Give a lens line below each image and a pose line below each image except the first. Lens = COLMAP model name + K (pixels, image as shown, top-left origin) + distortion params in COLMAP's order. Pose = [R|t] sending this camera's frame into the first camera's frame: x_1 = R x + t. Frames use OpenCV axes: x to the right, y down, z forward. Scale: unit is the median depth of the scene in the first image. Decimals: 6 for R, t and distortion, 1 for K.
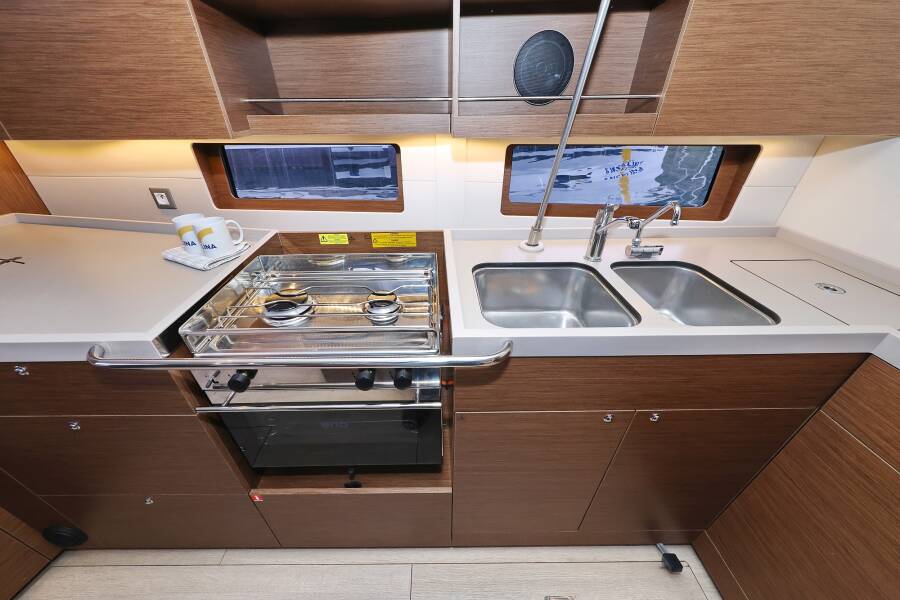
lens RADIAL K [[318.8, 0, 443.0], [0, 318.8, 296.1], [0, 0, 1]] dist [0.008351, 0.000016]
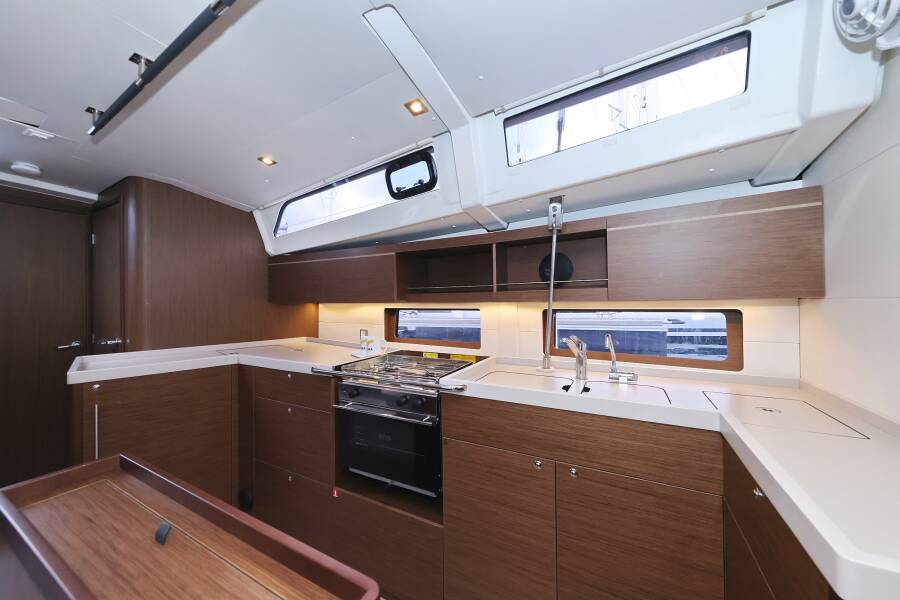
lens RADIAL K [[318.8, 0, 443.0], [0, 318.8, 296.1], [0, 0, 1]] dist [0.008351, 0.000016]
pose [[0.882794, -0.005732, -0.469726, 0.531126], [-0.246734, 0.845237, -0.474022, 0.351835], [0.399747, 0.534361, 0.744756, -0.404942]]
